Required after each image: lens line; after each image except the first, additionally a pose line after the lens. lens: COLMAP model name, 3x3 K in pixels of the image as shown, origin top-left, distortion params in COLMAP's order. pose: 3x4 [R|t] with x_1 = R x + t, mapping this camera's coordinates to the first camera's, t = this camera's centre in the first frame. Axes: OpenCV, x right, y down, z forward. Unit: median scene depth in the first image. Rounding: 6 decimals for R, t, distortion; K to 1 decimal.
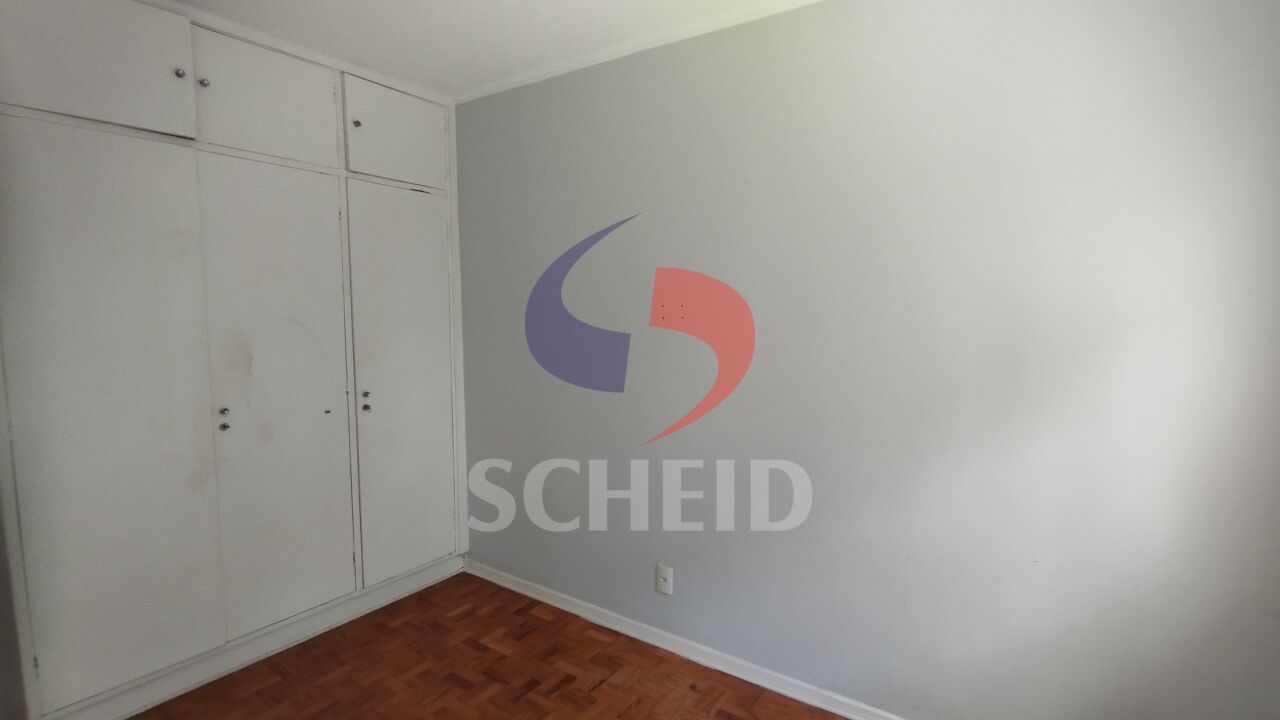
lens RADIAL K [[593.3, 0, 667.2], [0, 593.3, 359.2], [0, 0, 1]] dist [-0.002179, -0.000160]
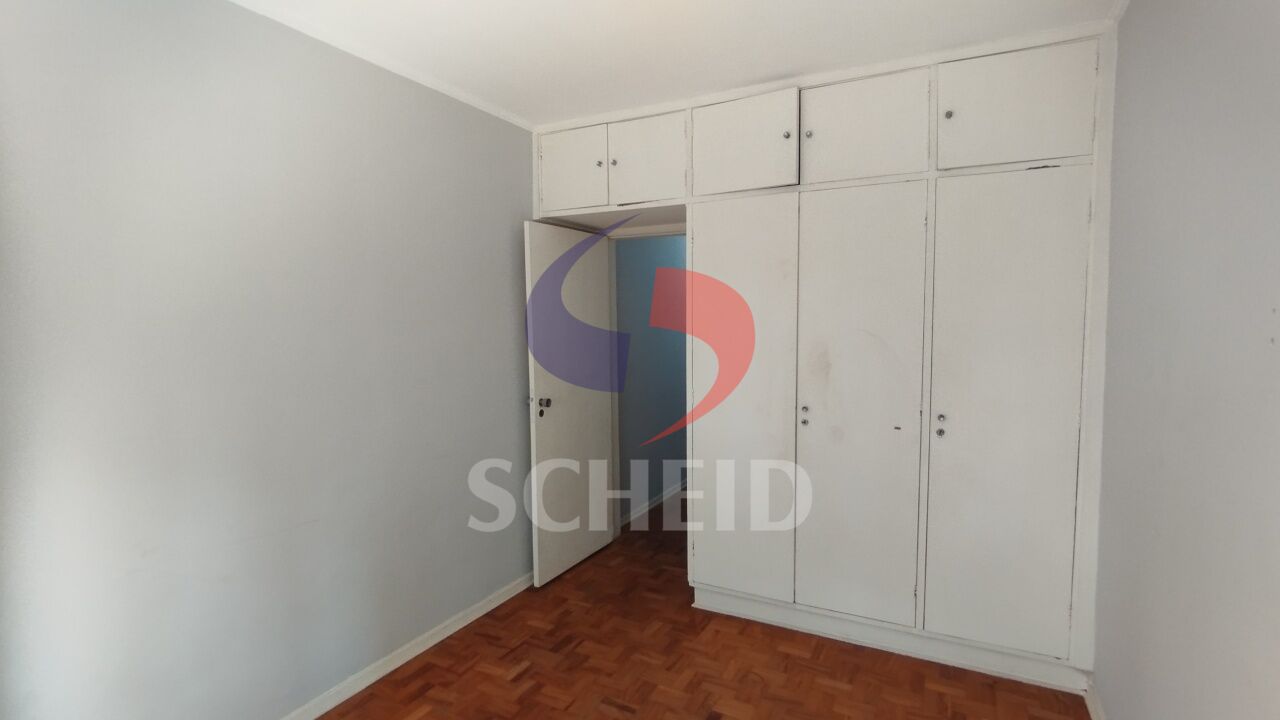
lens RADIAL K [[593.3, 0, 667.2], [0, 593.3, 359.2], [0, 0, 1]] dist [-0.002179, -0.000160]
pose [[0.117238, 0.058638, -0.991371, 0.333704], [-0.081175, 0.995481, 0.049281, -0.039937], [0.989781, 0.074697, 0.121469, 0.499144]]
